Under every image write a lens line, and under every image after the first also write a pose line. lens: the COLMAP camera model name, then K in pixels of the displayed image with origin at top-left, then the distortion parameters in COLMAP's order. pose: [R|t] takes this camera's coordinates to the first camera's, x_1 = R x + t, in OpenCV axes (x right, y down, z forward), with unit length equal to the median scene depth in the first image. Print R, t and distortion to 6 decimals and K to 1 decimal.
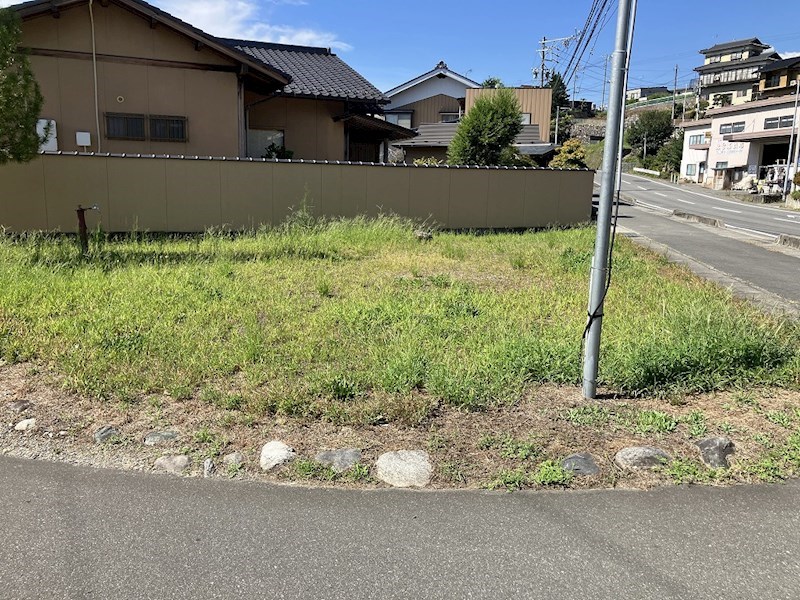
lens RADIAL K [[664.7, 0, 389.9], [0, 664.7, 268.0], [0, 0, 1]] dist [0.026990, -0.028563]
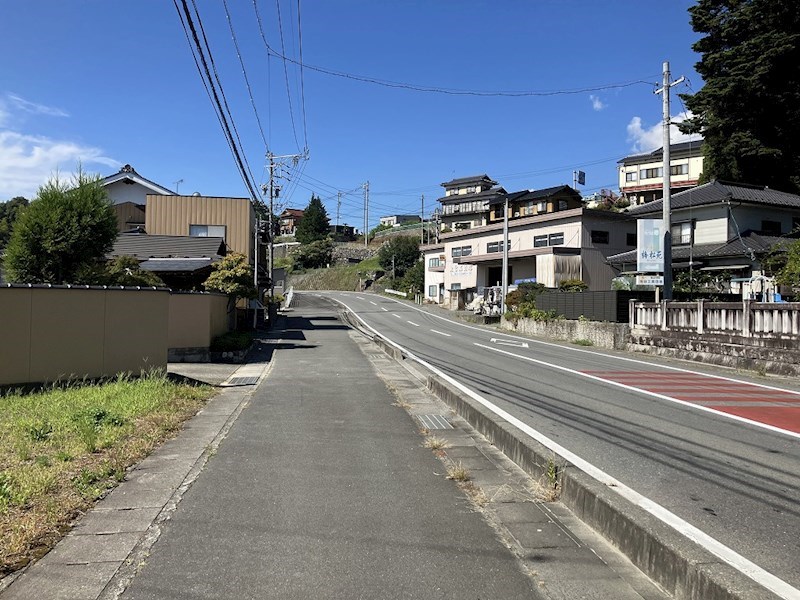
lens RADIAL K [[664.7, 0, 396.5], [0, 664.7, 297.6], [0, 0, 1]] dist [0.026990, -0.028563]
pose [[0.943363, -0.002281, 0.331755, 0.056676], [0.047301, 0.990685, -0.127692, -0.008035], [-0.328373, 0.136152, 0.934684, 0.055587]]
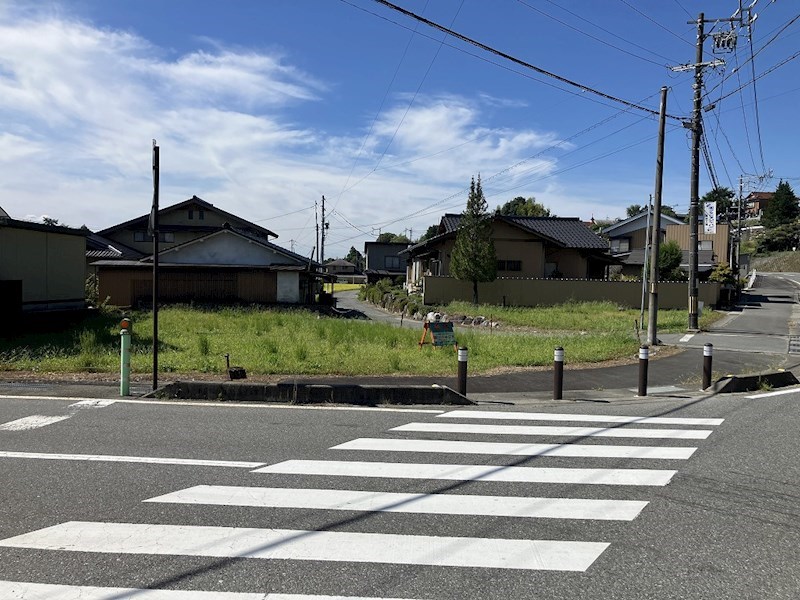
lens RADIAL K [[664.7, 0, 398.0], [0, 664.7, 307.2], [0, 0, 1]] dist [0.026990, -0.028563]
pose [[0.952828, 0.020863, -0.302792, 0.001318], [-0.047192, 0.995685, -0.079899, 0.027968], [0.299819, 0.090419, 0.949702, -0.248671]]
